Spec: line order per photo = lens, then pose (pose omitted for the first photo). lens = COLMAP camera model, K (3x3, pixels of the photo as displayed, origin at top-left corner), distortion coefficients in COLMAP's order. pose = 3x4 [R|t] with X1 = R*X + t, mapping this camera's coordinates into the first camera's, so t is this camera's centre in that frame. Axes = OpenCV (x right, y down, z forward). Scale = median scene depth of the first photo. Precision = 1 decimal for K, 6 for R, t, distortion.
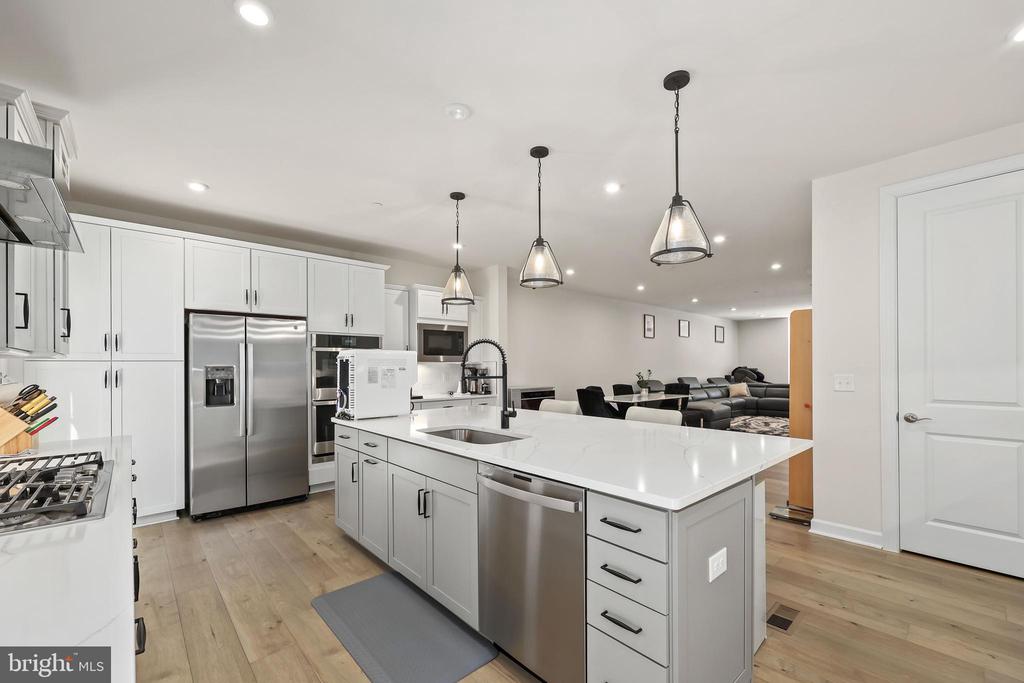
lens RADIAL K [[421.6, 0, 512.5], [0, 421.6, 349.6], [0, 0, 1]] dist [-0.000524, 0.000042]
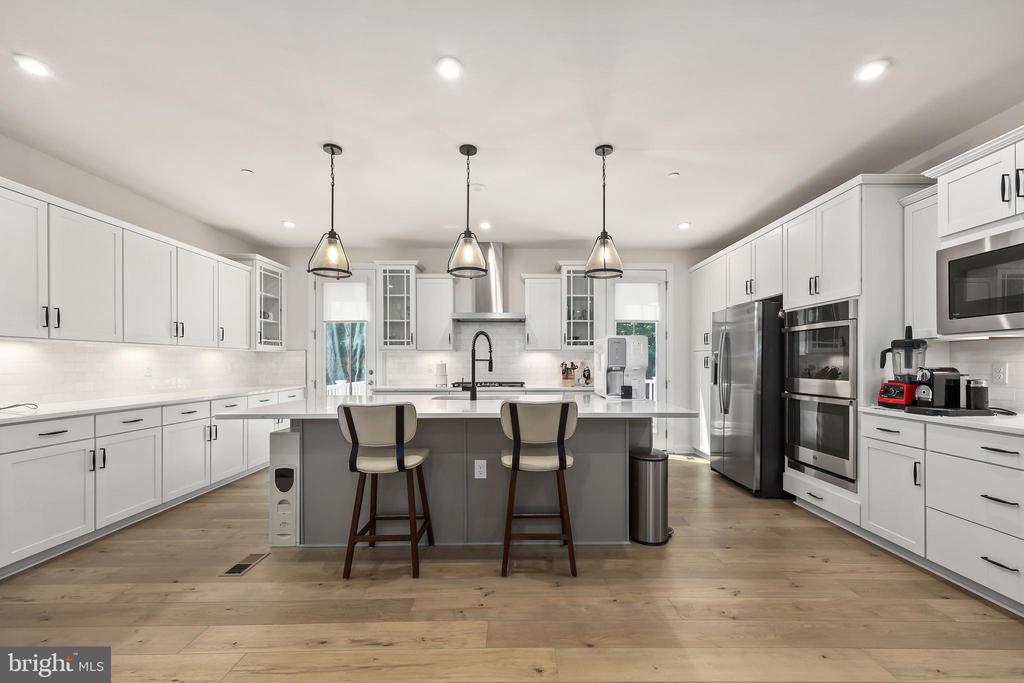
lens RADIAL K [[421.6, 0, 512.5], [0, 421.6, 349.6], [0, 0, 1]] dist [-0.000524, 0.000042]
pose [[-0.663799, 0.005264, -0.747892, 0.630267], [0.028434, 0.999430, -0.018202, 0.057154], [0.747370, -0.033349, -0.663571, 1.448928]]
